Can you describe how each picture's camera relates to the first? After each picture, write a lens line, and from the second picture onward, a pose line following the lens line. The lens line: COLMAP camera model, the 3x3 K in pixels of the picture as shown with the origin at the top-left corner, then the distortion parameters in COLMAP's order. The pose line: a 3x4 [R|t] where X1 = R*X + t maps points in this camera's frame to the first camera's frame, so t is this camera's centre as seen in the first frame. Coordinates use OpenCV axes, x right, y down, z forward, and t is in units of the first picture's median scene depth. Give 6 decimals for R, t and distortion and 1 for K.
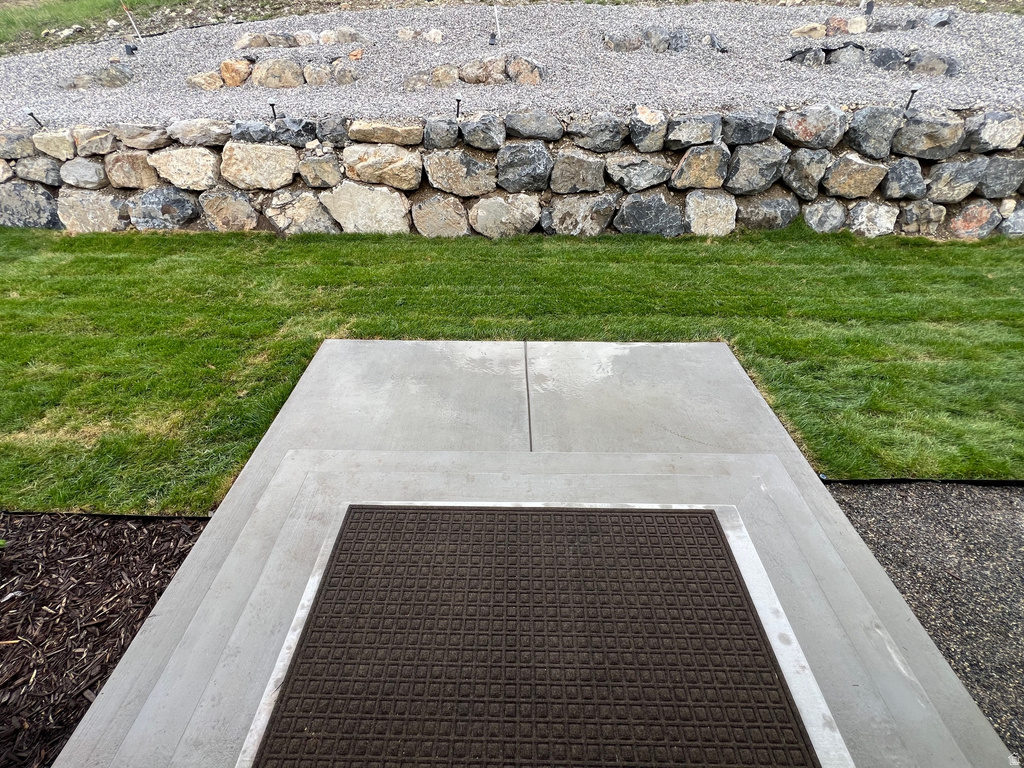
lens RADIAL K [[411.3, 0, 512.0], [0, 411.3, 385.8], [0, 0, 1]] dist [-0.002763, 0.000368]
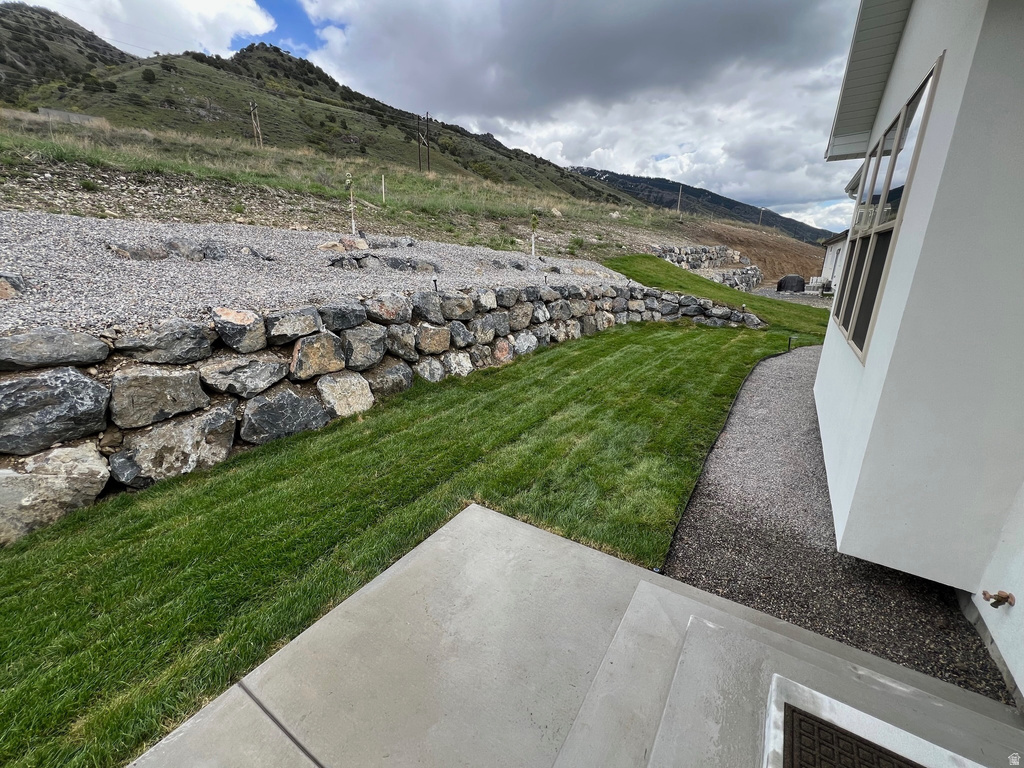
lens RADIAL K [[411.3, 0, 512.3], [0, 411.3, 383.2], [0, 0, 1]] dist [-0.002763, 0.000368]
pose [[0.534588, -0.240430, 0.810191, -0.081953], [0.547348, 0.828944, -0.115161, -0.124443], [-0.643915, 0.505020, 0.574742, 0.201402]]
